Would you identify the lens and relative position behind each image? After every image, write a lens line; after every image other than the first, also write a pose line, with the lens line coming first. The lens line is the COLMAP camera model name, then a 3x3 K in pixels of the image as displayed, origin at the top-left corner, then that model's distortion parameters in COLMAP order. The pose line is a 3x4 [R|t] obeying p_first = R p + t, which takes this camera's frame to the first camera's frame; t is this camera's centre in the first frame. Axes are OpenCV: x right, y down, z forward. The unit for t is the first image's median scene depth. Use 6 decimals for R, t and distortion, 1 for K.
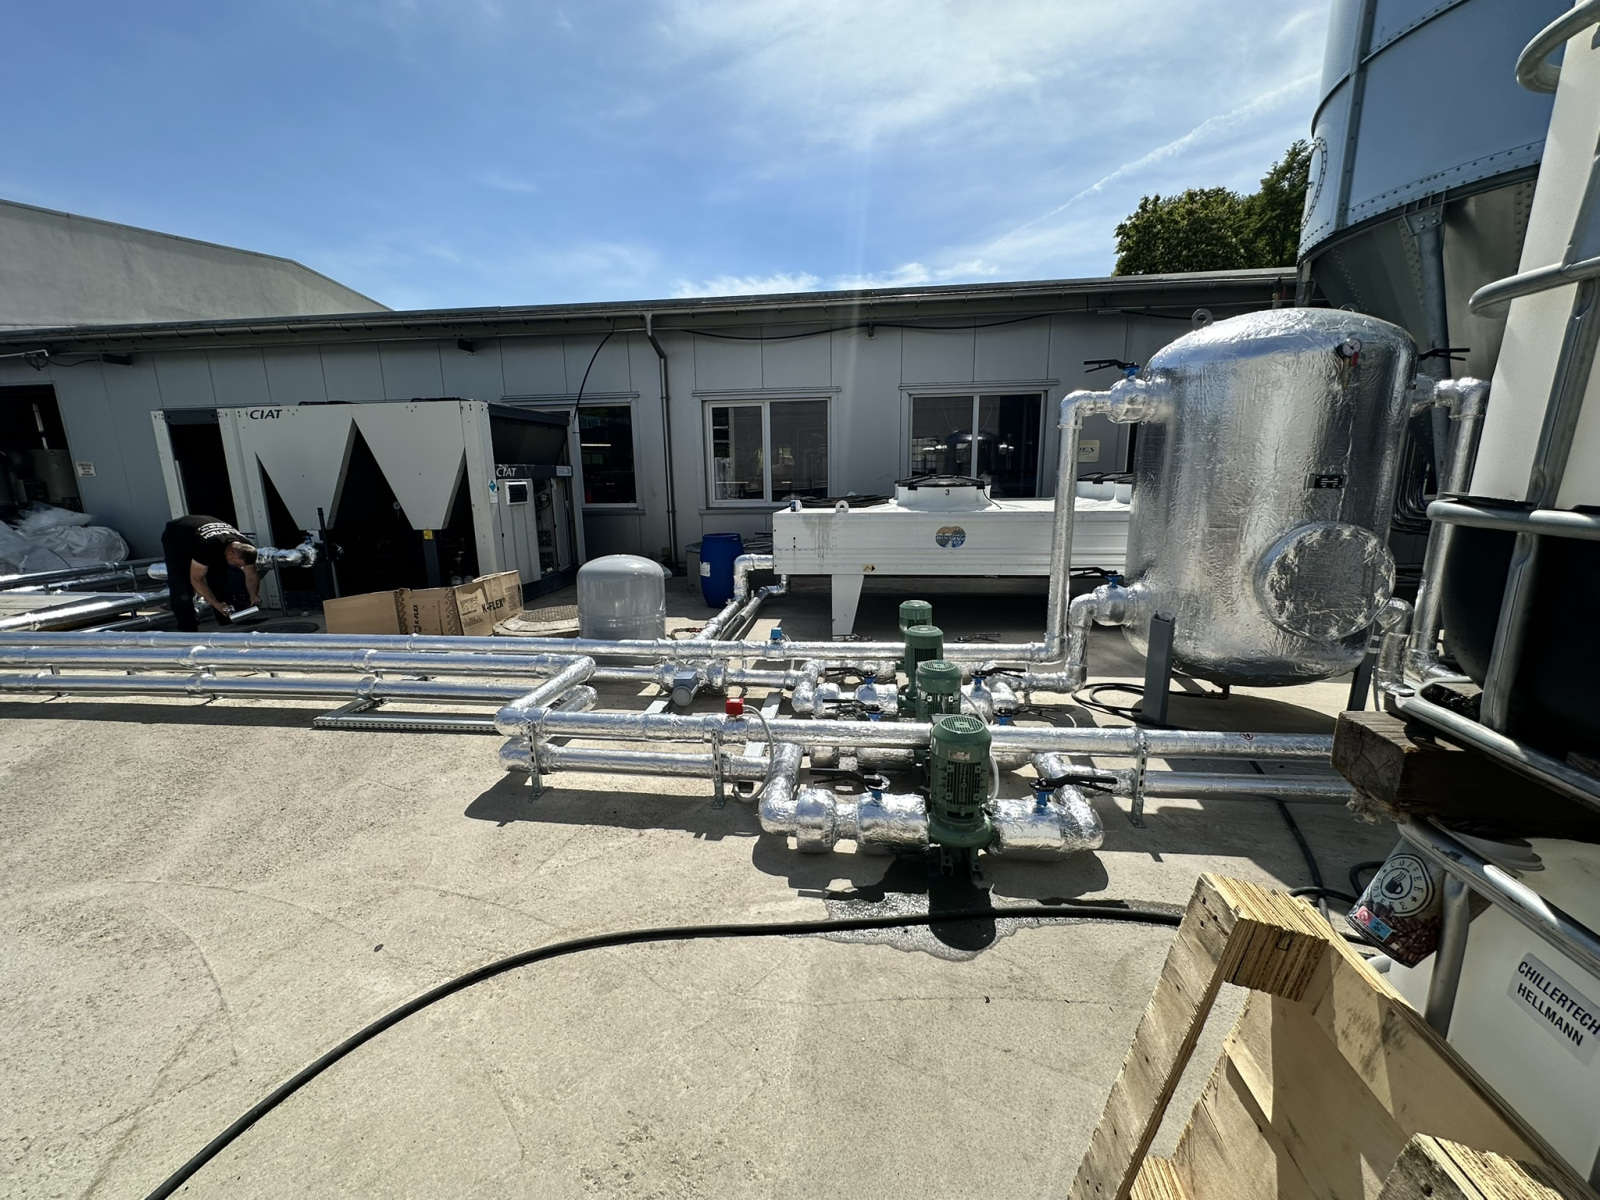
lens RADIAL K [[642.9, 0, 806.3], [0, 642.9, 600.0], [0, 0, 1]] dist [-0.002552, 0.000632]
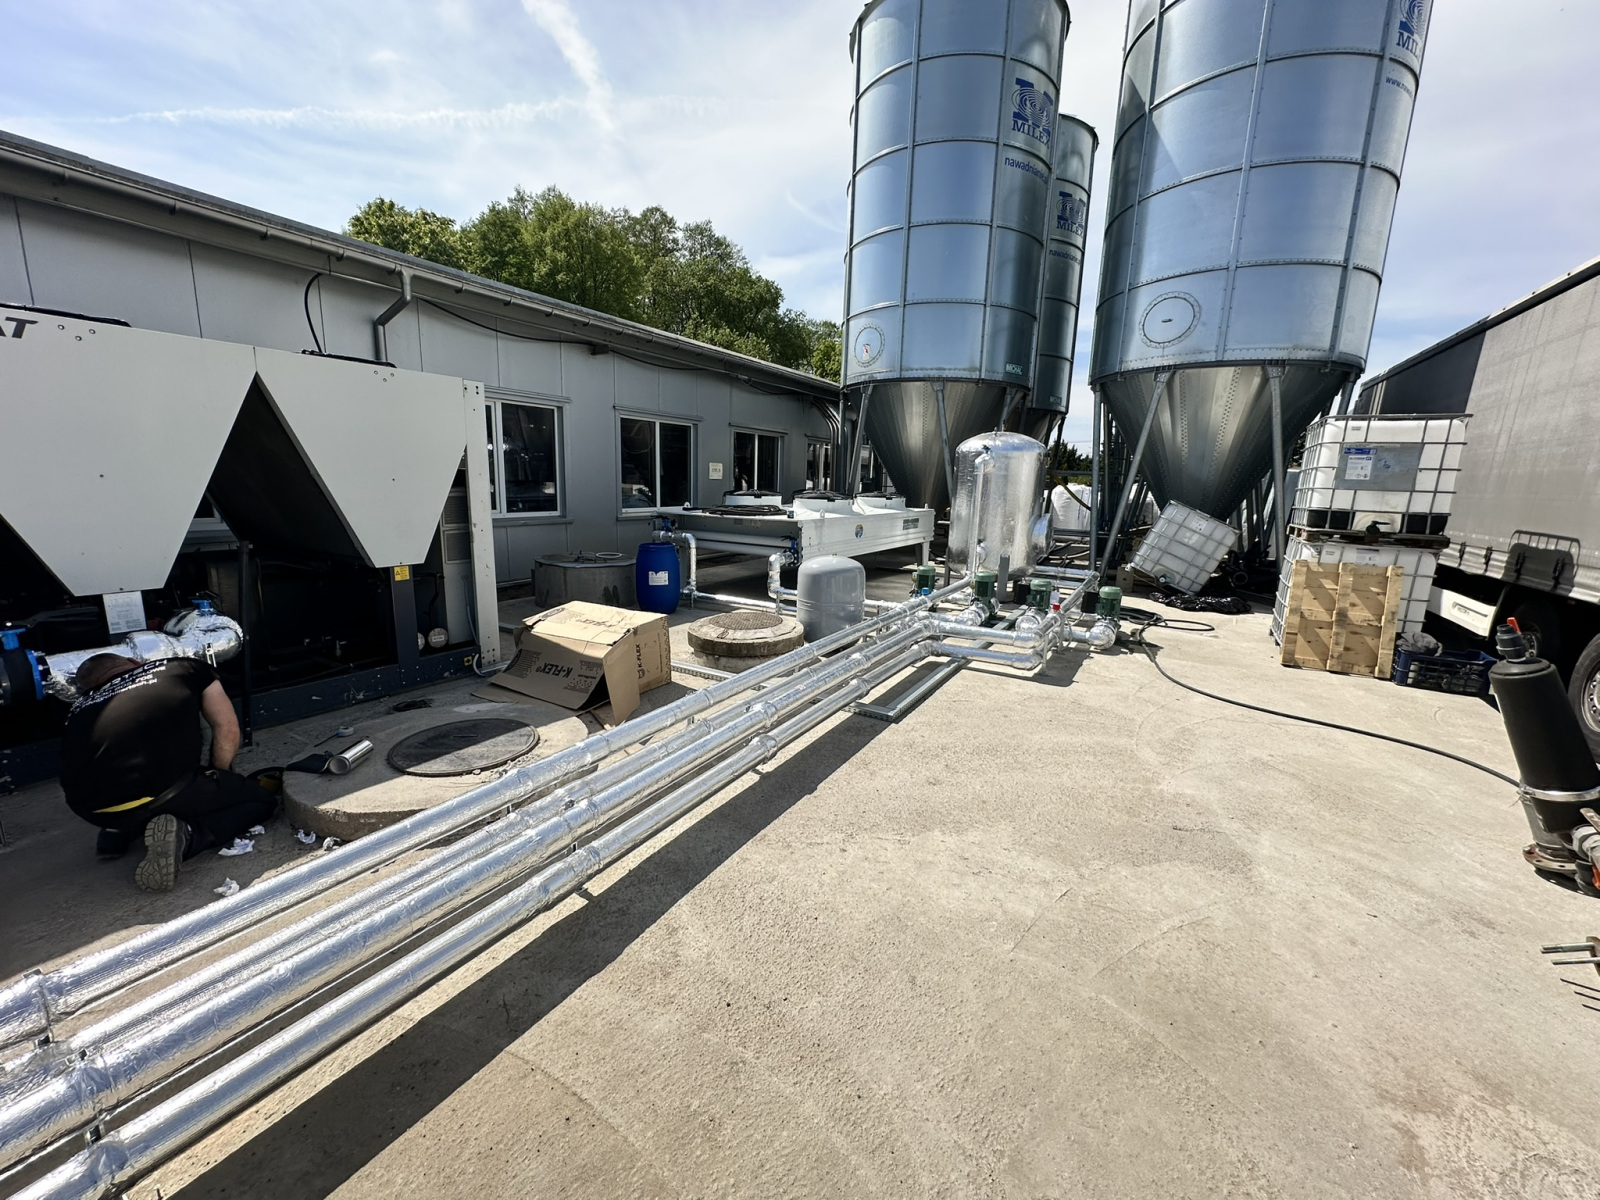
lens RADIAL K [[642.9, 0, 801.4], [0, 642.9, 599.9], [0, 0, 1]] dist [-0.002552, 0.000632]
pose [[0.408390, -0.144969, 0.901222, -1.008142], [0.151517, 0.984378, 0.089686, -0.072516], [-0.900145, 0.099923, 0.423975, 0.369116]]
